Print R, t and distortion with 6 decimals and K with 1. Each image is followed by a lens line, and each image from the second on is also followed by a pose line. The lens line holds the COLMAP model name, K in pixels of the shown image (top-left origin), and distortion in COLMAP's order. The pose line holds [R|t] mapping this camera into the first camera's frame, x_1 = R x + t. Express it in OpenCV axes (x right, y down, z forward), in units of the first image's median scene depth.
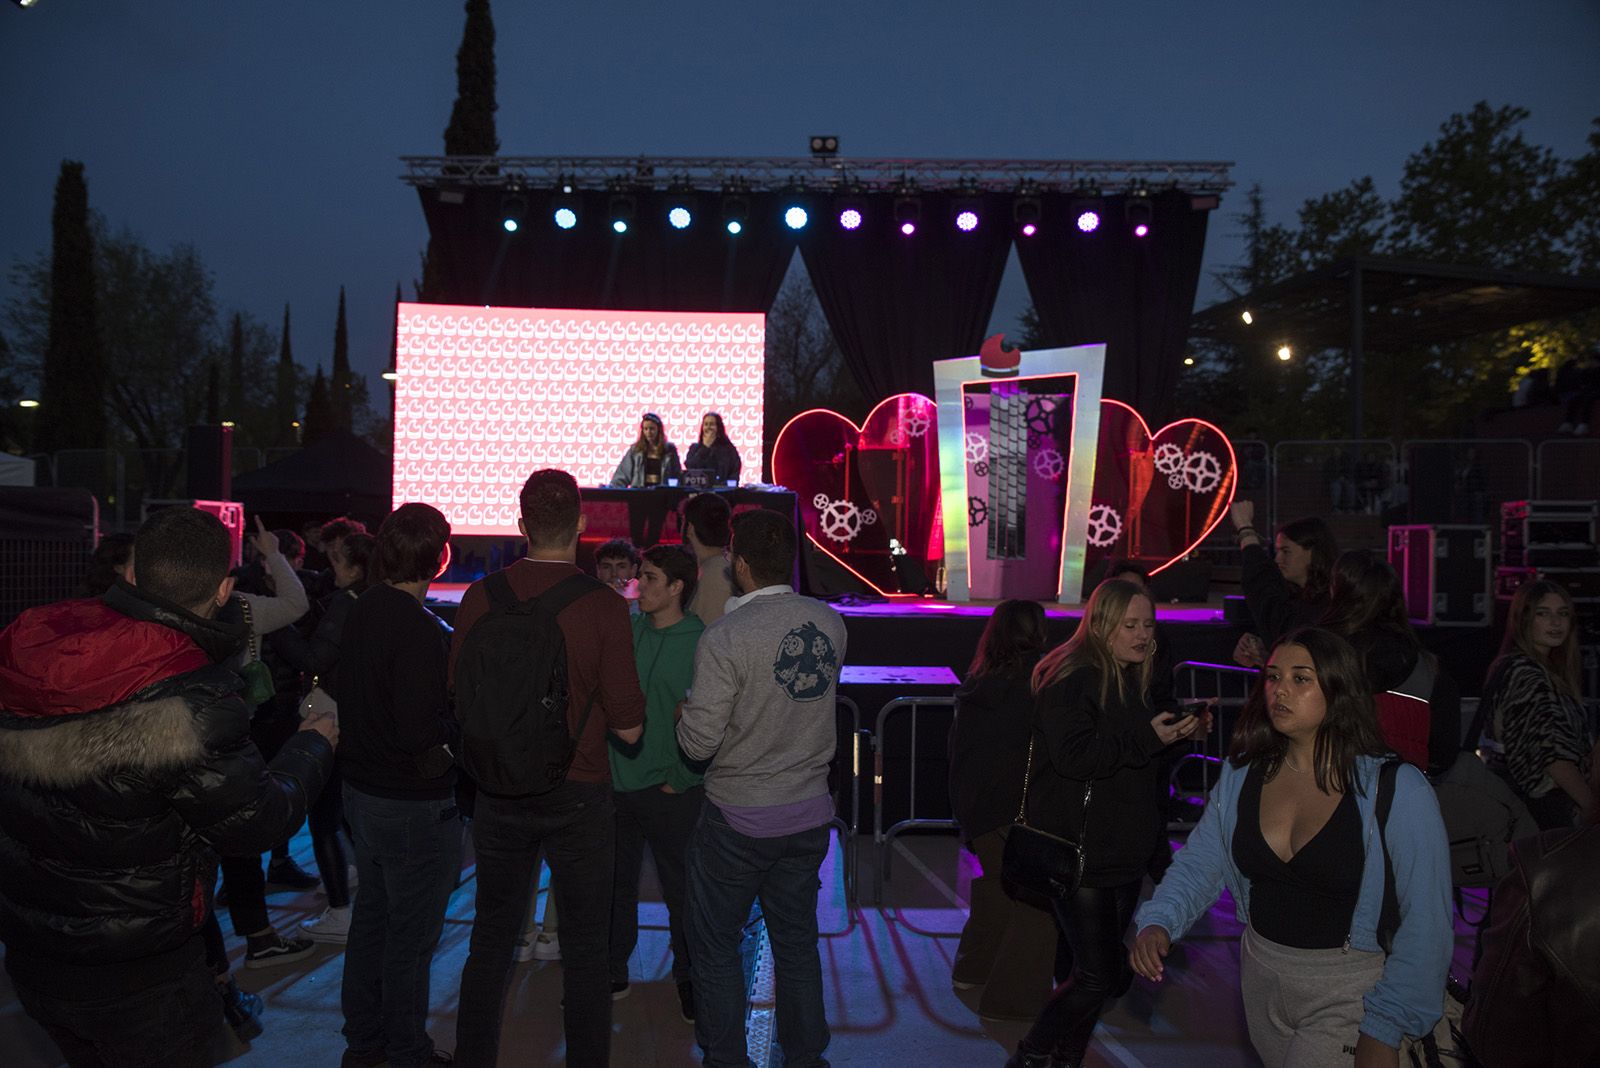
lens RADIAL K [[1115.2, 0, 800.0], [0, 1115.2, 534.0], [0, 0, 1]] dist [-0.154047, 0.129786]
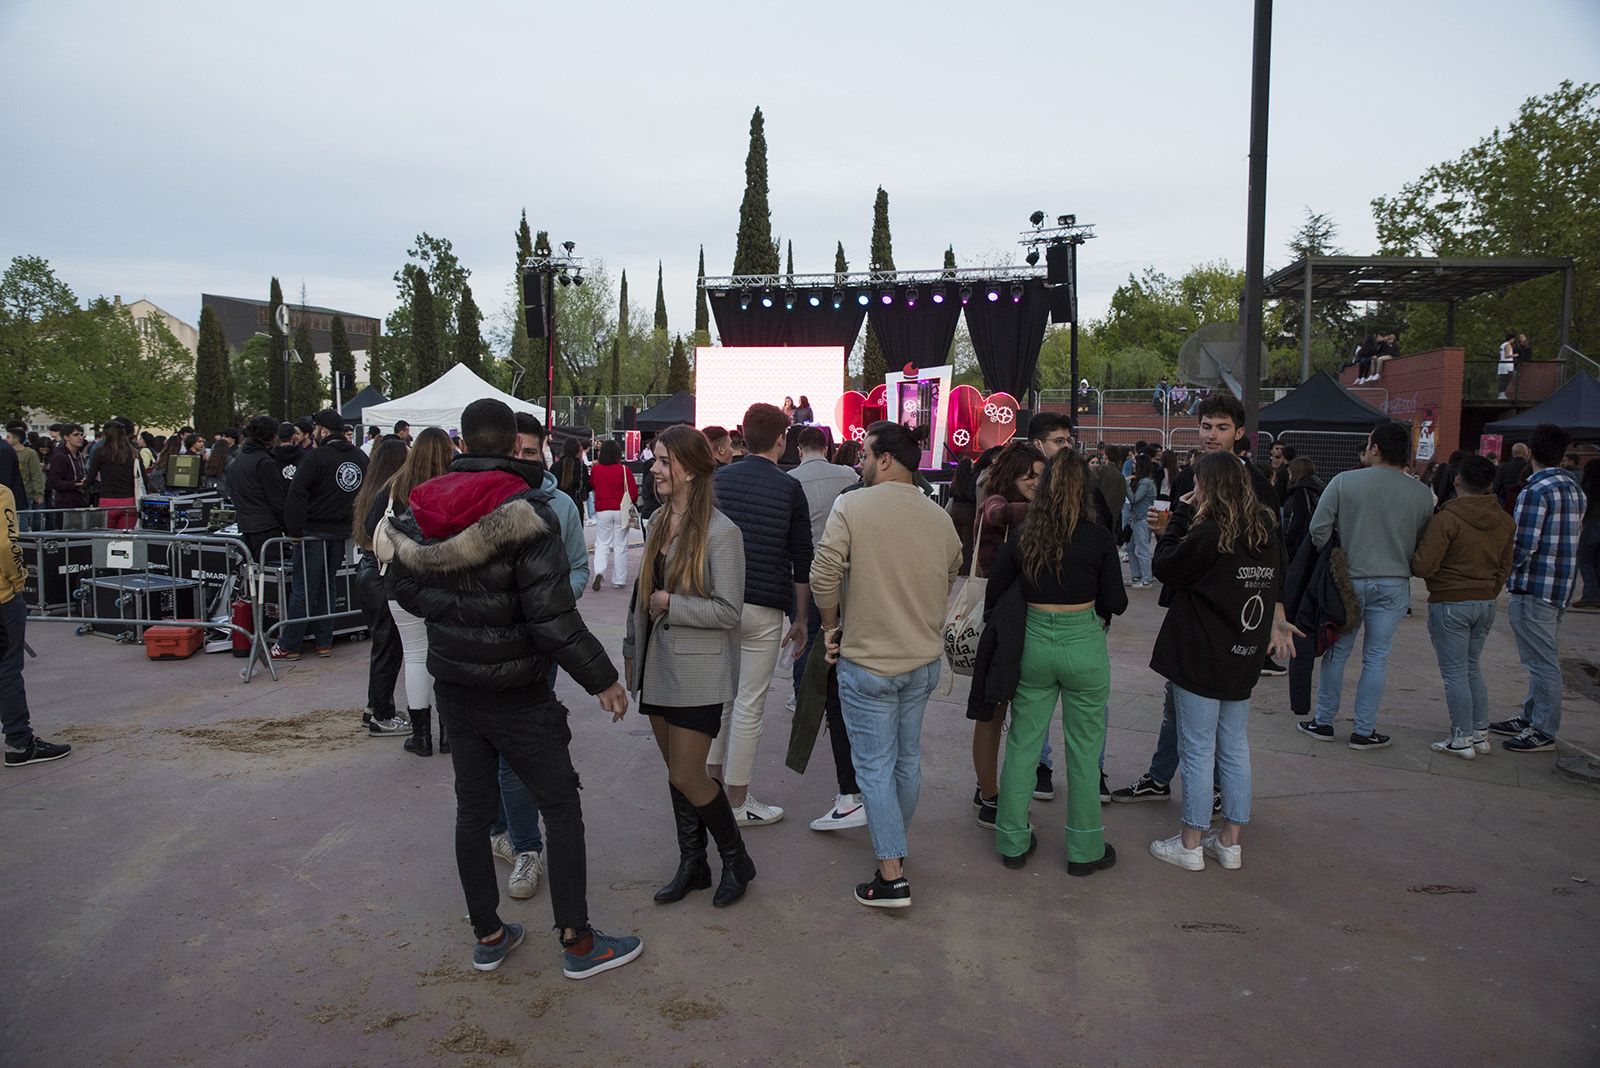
lens RADIAL K [[1115.2, 0, 800.0], [0, 1115.2, 534.0], [0, 0, 1]] dist [-0.154047, 0.129786]
pose [[0.948543, 0.024273, -0.315718, 0.599644], [0.001733, 0.996645, 0.081830, 0.002954], [0.316645, -0.078166, 0.945318, -1.214074]]
